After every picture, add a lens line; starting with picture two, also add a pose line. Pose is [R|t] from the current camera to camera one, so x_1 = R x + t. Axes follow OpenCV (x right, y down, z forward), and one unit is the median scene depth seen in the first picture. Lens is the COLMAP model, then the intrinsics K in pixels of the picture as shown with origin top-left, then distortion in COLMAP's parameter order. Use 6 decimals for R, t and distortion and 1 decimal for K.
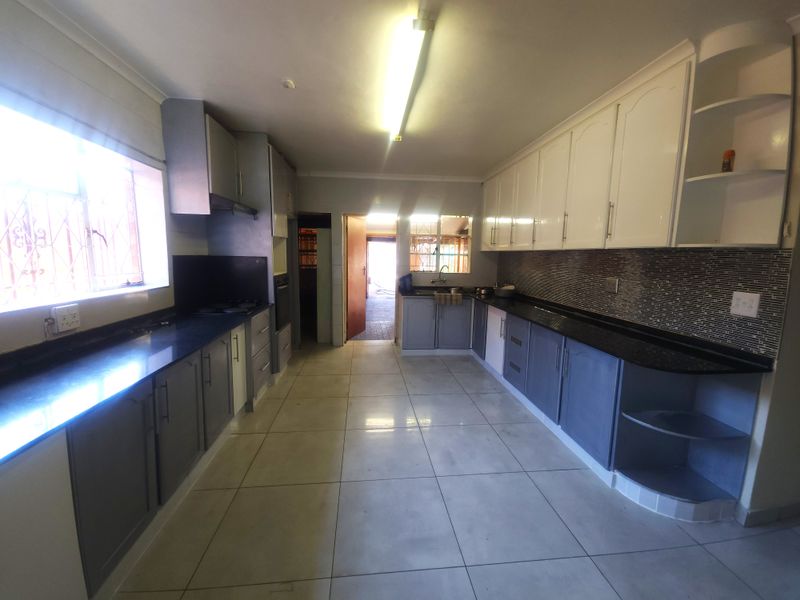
lens RADIAL K [[323.0, 0, 396.6], [0, 323.0, 293.8], [0, 0, 1]] dist [0.000979, -0.000081]
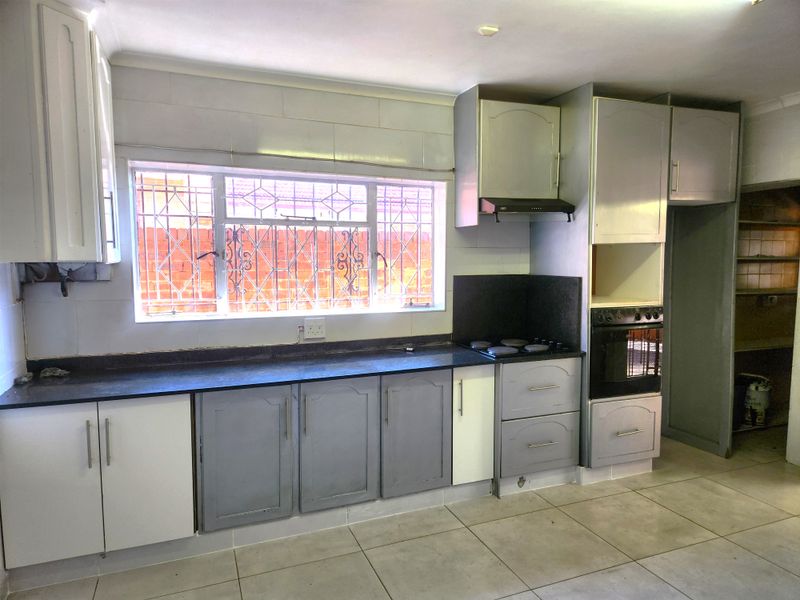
lens RADIAL K [[533.5, 0, 406.7], [0, 533.5, 302.6], [0, 0, 1]] dist [0.081293, -0.074298]
pose [[0.287520, 0.062658, -0.955723, 0.565612], [-0.107650, 0.993649, 0.032759, -0.070157], [0.951706, 0.093464, 0.292439, 0.412011]]
